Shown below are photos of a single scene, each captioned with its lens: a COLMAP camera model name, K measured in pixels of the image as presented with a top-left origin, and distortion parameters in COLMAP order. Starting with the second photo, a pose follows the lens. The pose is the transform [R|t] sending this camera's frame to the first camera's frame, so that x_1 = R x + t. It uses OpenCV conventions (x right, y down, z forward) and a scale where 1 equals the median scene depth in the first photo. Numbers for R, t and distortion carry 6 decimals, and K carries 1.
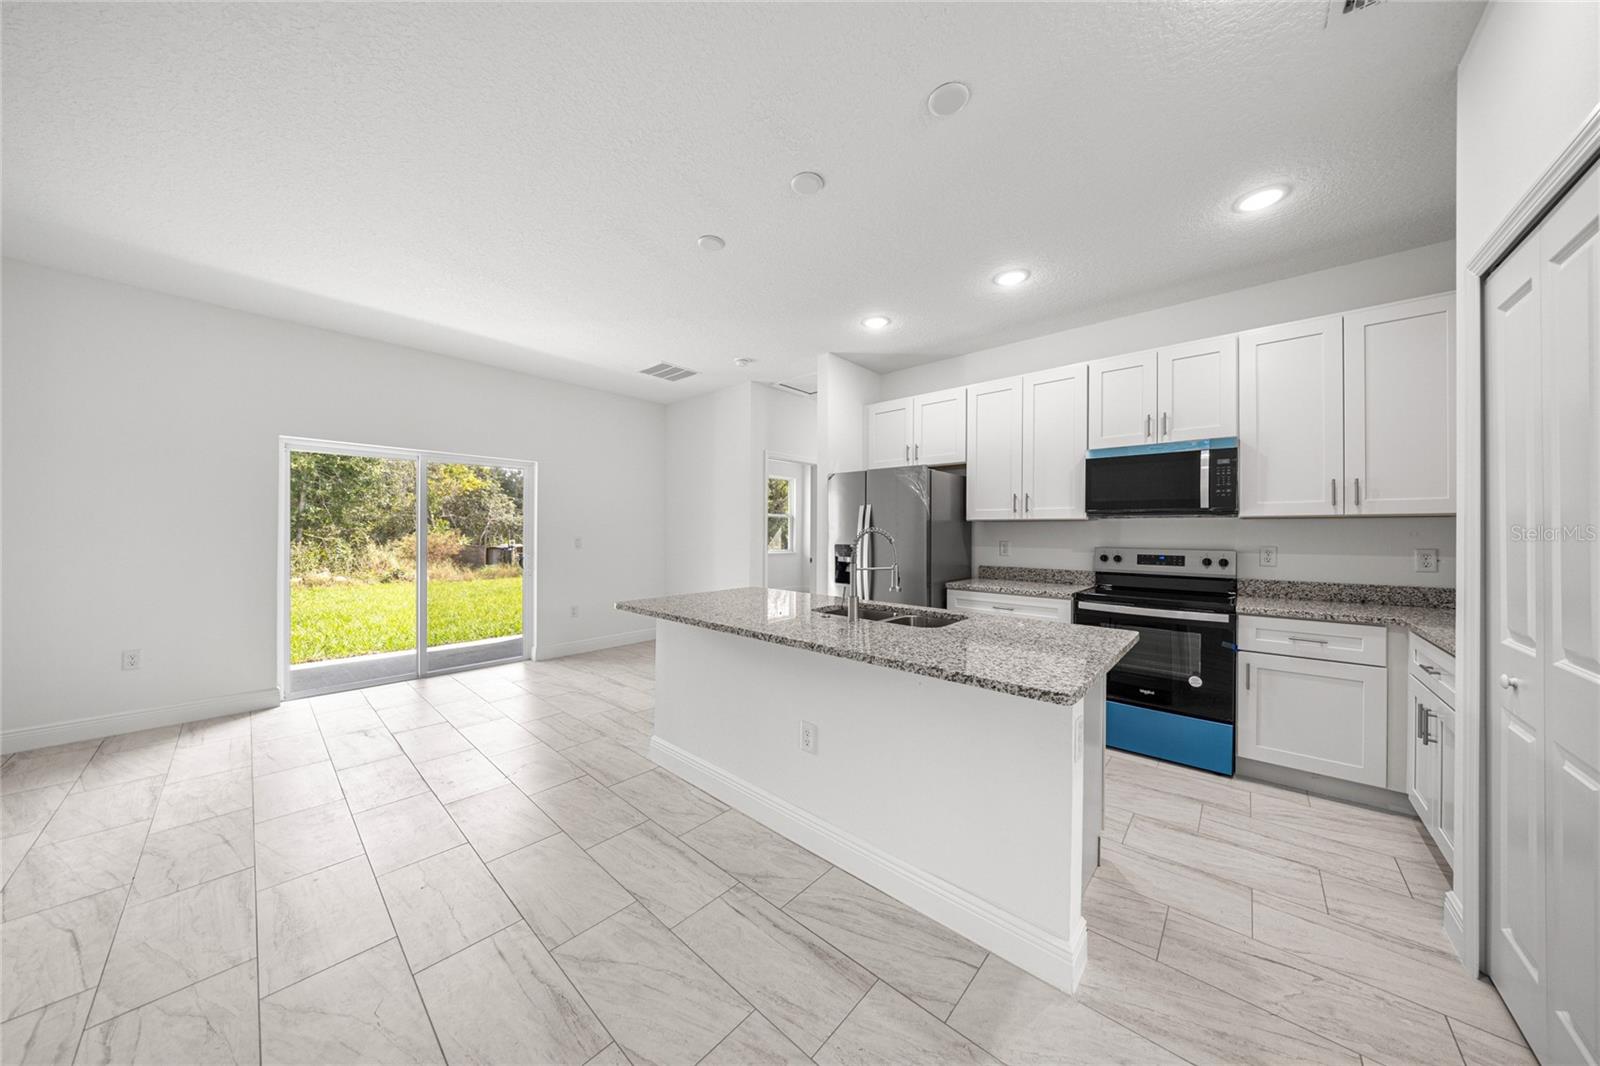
lens RADIAL K [[507.5, 0, 798.5], [0, 507.5, 527.7], [0, 0, 1]] dist [-0.001337, -0.000191]
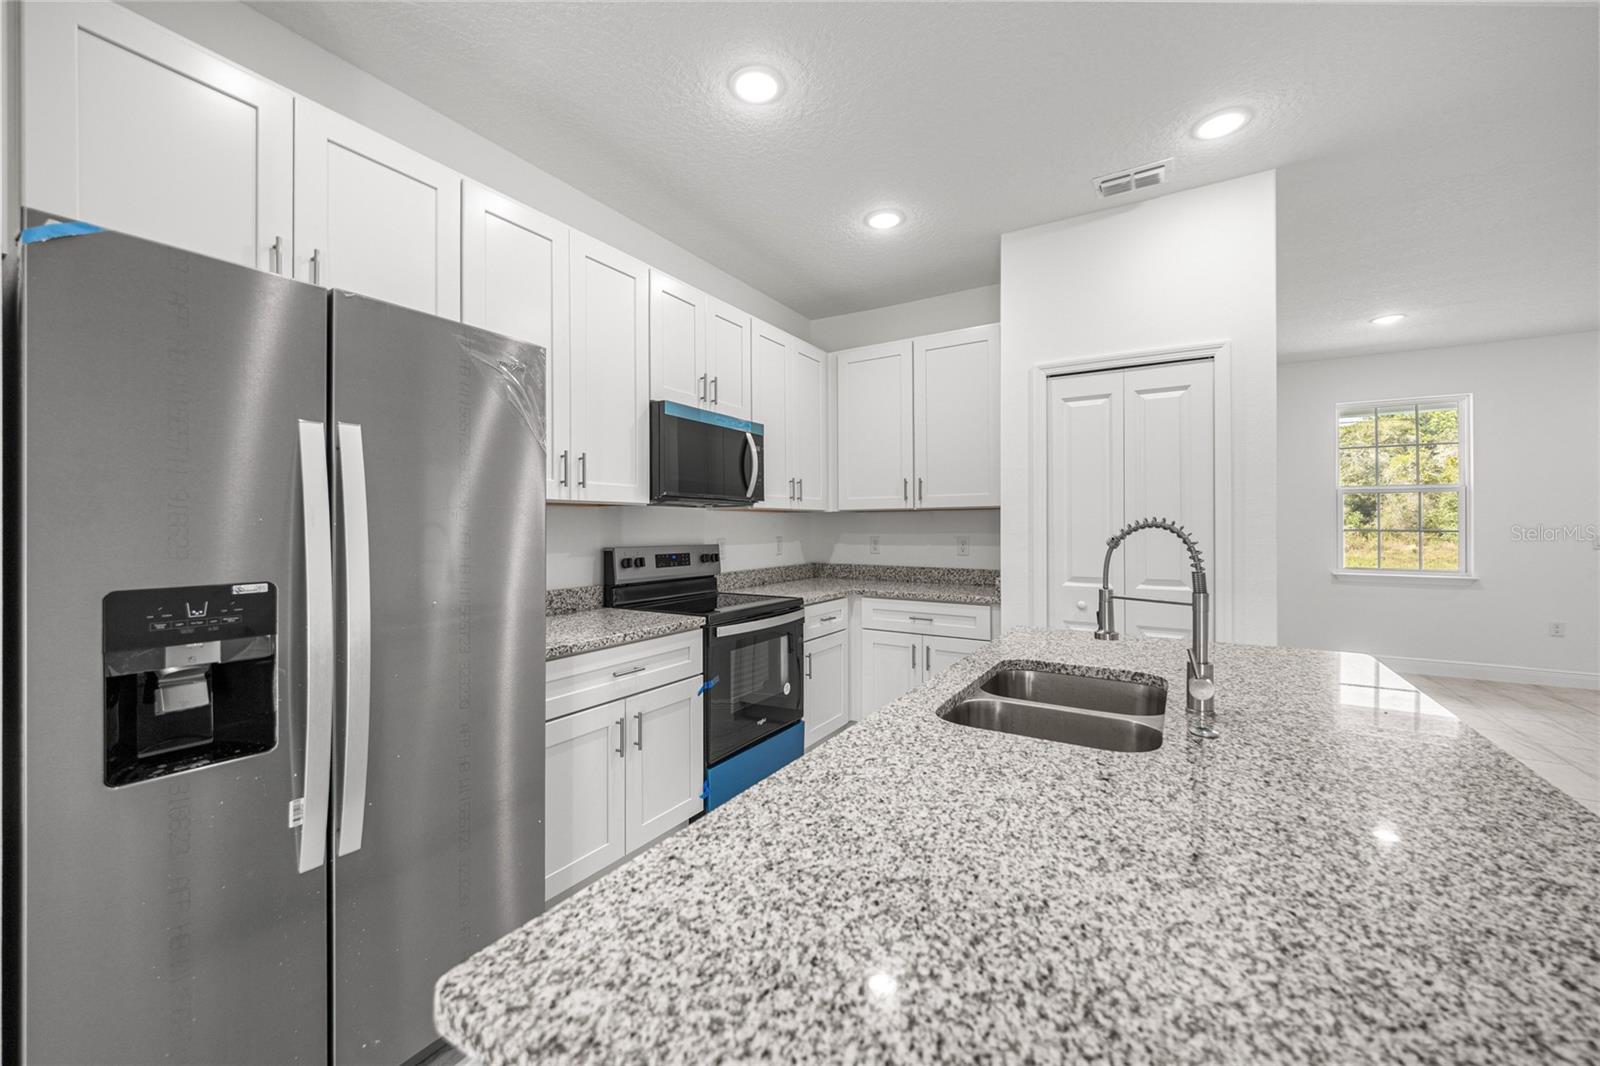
lens RADIAL K [[629.3, 0, 793.6], [0, 629.3, 523.7], [0, 0, 1]] dist [-0.000695, -0.000120]
pose [[-0.174985, -0.001239, 0.984570, -0.315137], [-0.002423, 0.999997, 0.000828, 0.007527], [-0.984568, -0.002241, -0.174987, 1.146678]]
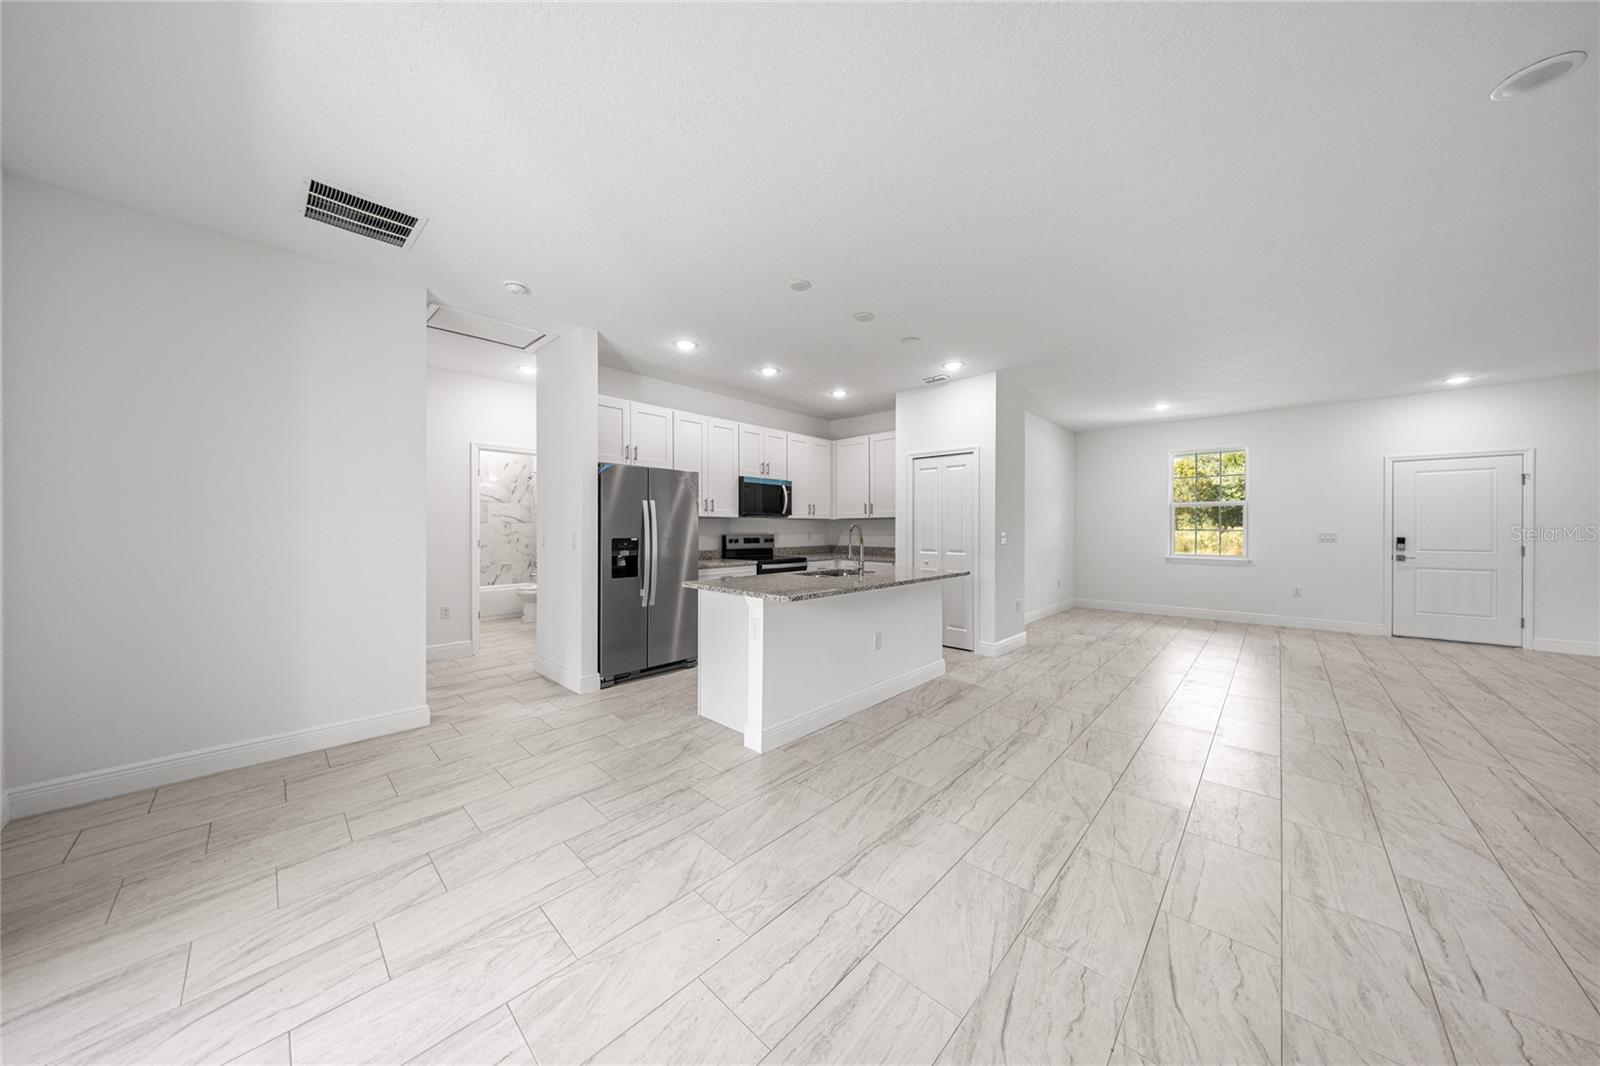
lens RADIAL K [[507.5, 0, 798.5], [0, 507.5, 527.7], [0, 0, 1]] dist [-0.001337, -0.000191]
pose [[0.021722, -0.005595, 0.999748, -1.298397], [-0.004175, 0.999975, 0.005687, 0.007202], [-0.999755, -0.004298, 0.021698, 0.918739]]
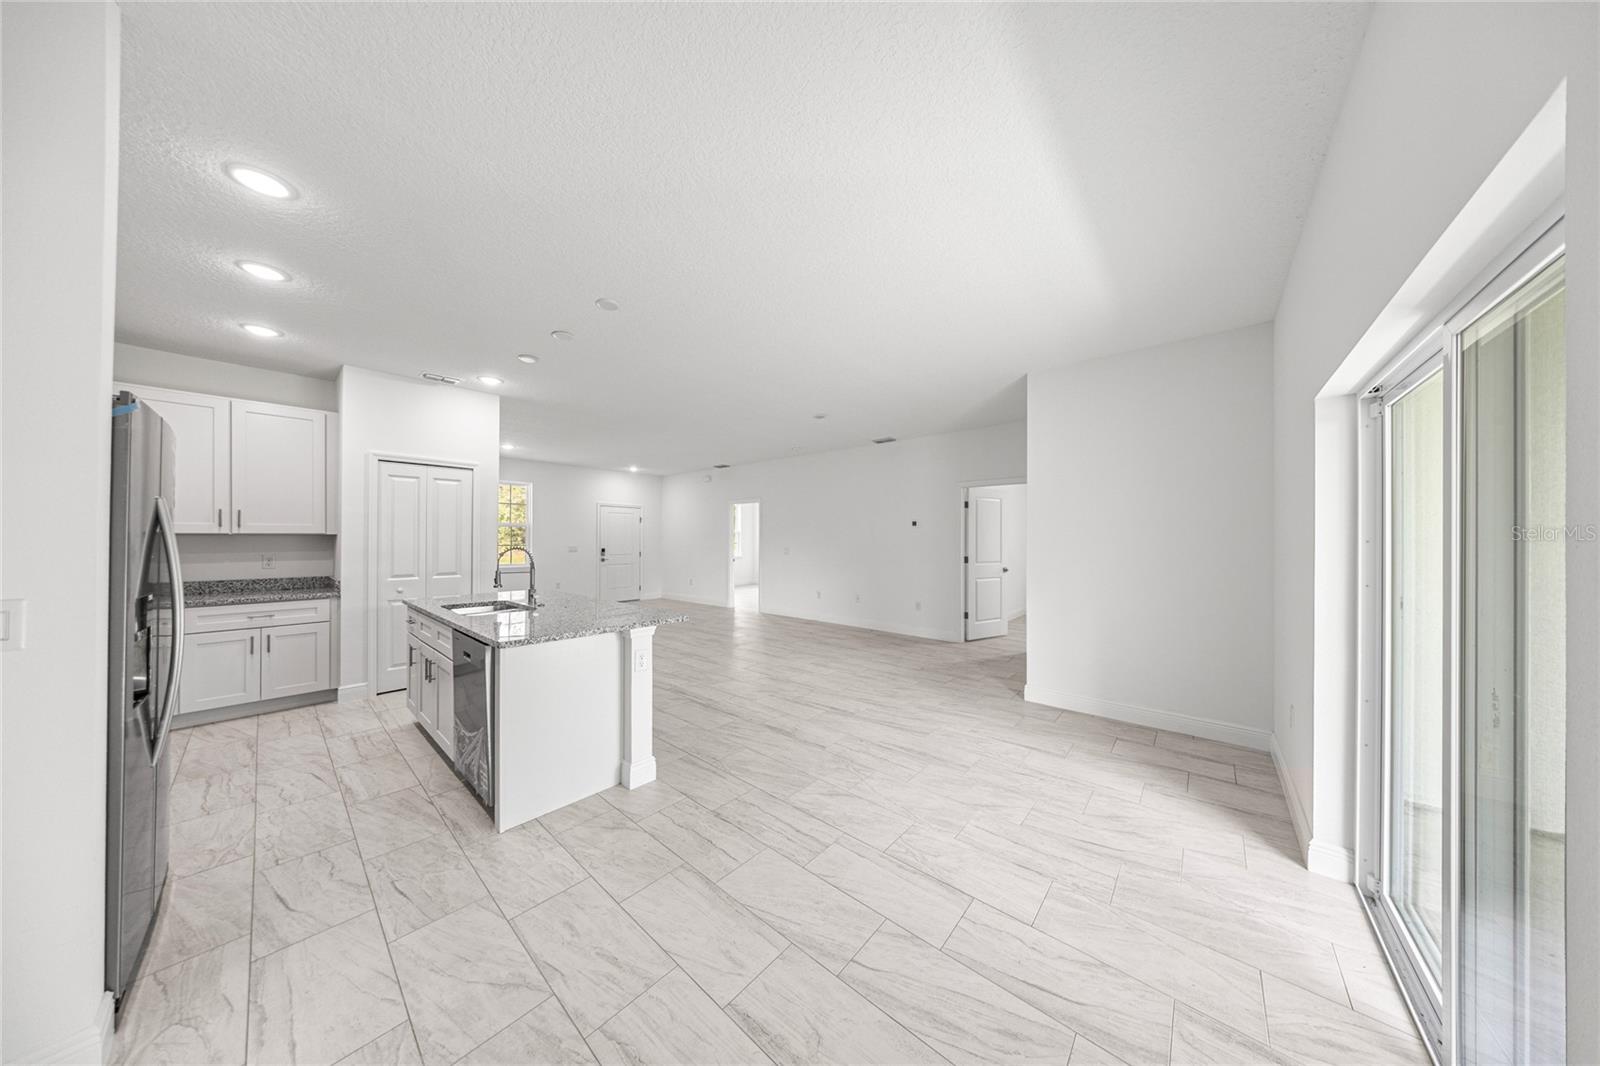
lens RADIAL K [[465.6, 0, 794.8], [0, 465.6, 535.8], [0, 0, 1]] dist [-0.011782, 0.000026]
pose [[-0.999944, -0.005865, -0.008755, -0.563319], [-0.005766, 0.999919, -0.011355, -0.014262], [0.008821, -0.011304, -0.999897, 1.947588]]
